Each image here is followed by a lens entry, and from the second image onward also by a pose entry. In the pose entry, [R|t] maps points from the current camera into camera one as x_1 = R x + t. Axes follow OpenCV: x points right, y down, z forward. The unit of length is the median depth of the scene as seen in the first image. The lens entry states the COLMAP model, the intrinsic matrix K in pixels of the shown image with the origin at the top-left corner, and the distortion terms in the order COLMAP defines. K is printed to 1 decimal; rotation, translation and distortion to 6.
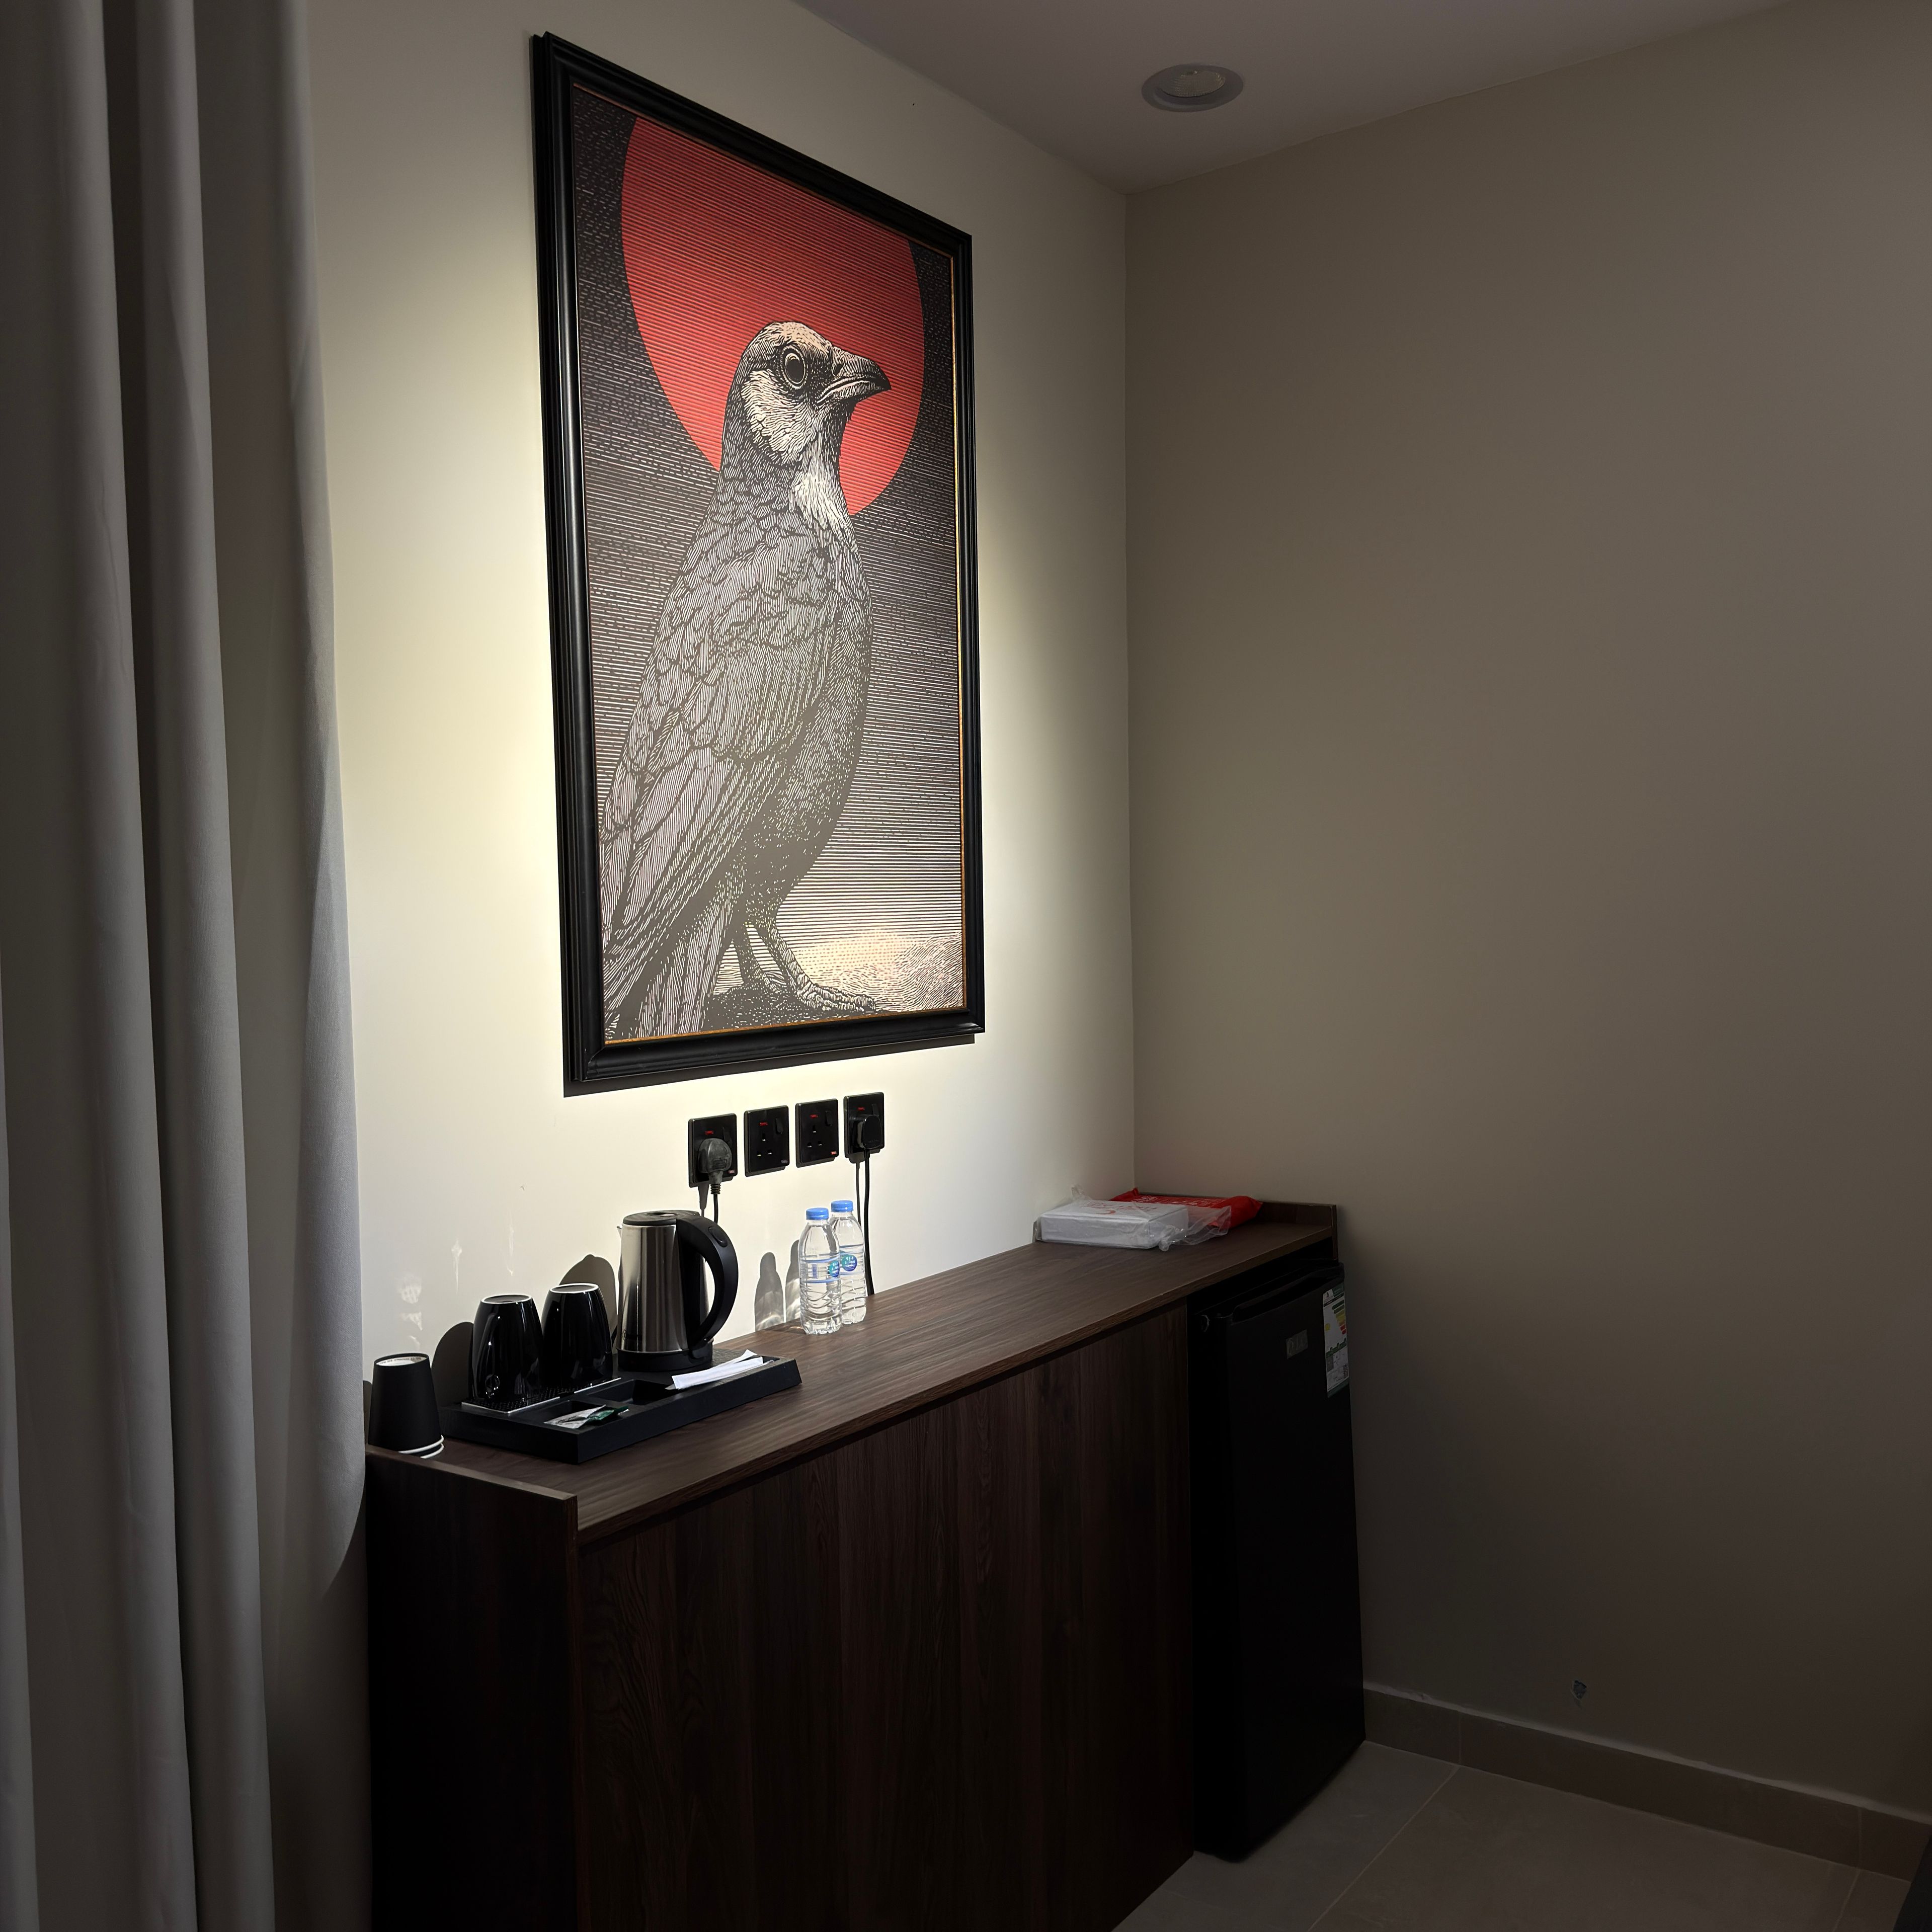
lens RADIAL K [[1825.8, 0, 965.9], [0, 1825.8, 972.9], [0, 0, 1]] dist [0.042654, 0.000000]
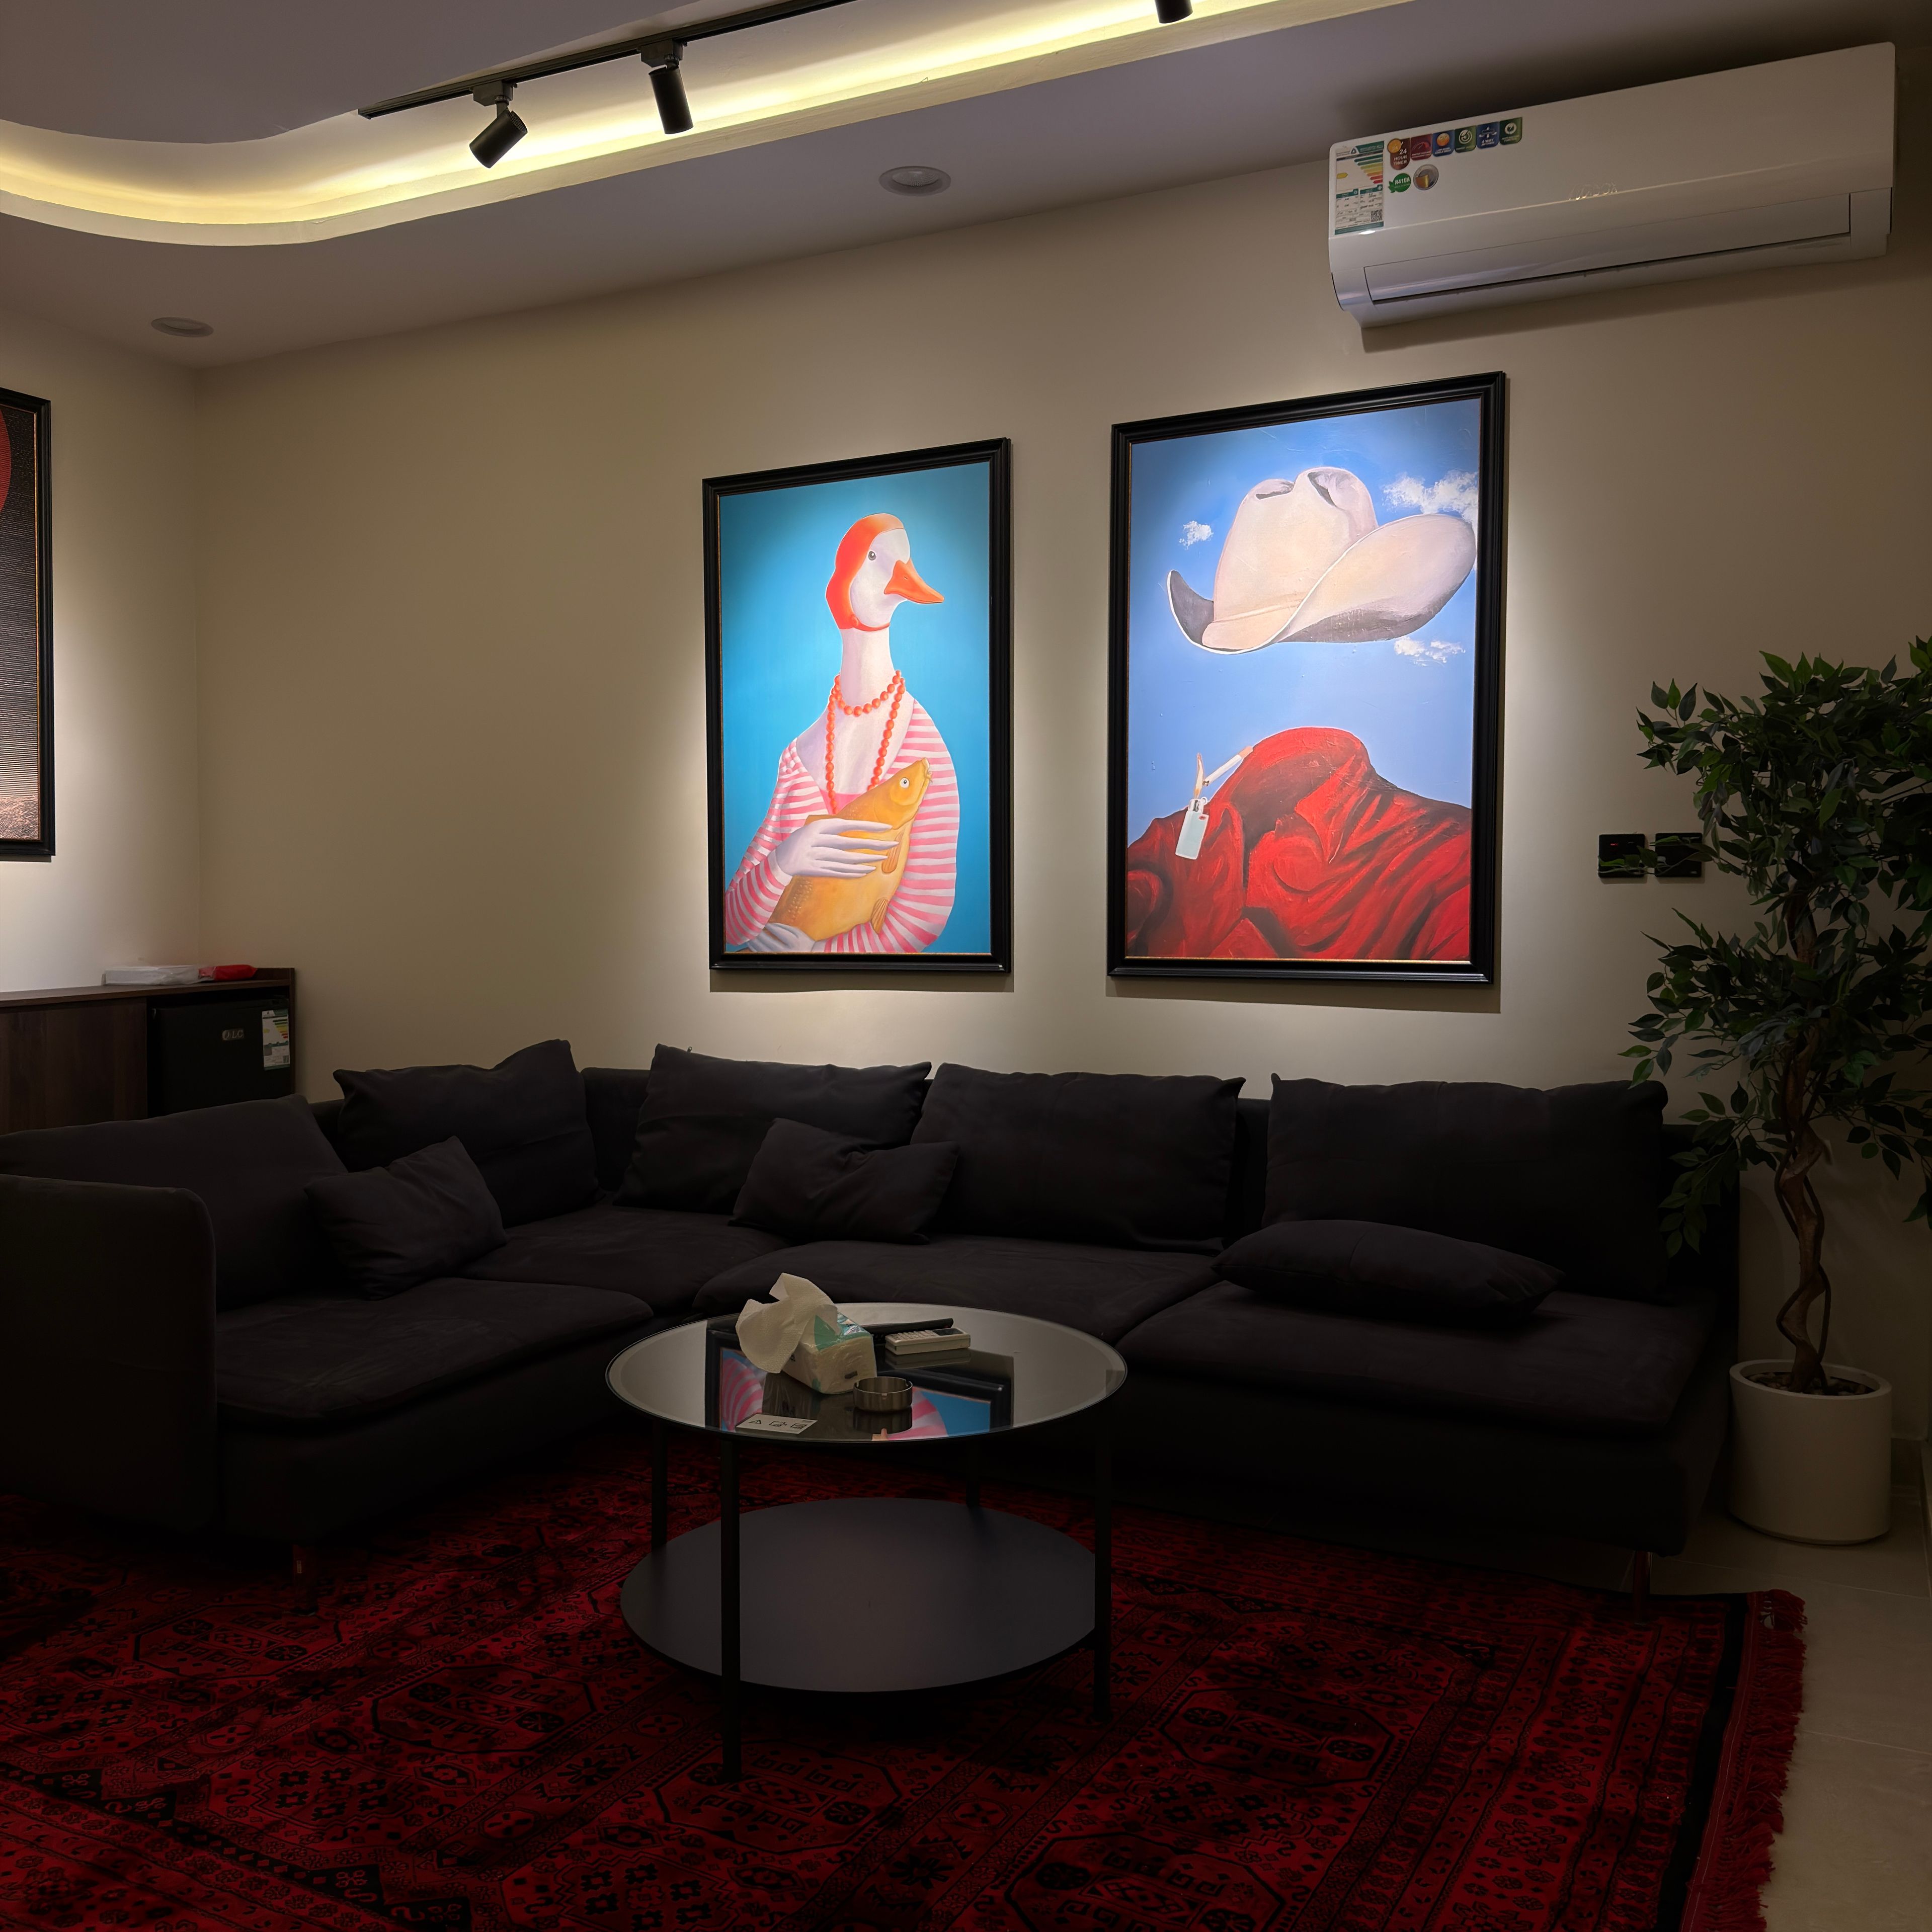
lens RADIAL K [[1825.8, 0, 968.3], [0, 1825.8, 956.2], [0, 0, 1]] dist [0.042654, 0.000000]
pose [[0.993864, 0.016112, 0.109427, 0.685083], [-0.012287, 0.999293, -0.035542, 0.180933], [-0.109922, 0.033980, 0.993359, -0.830832]]
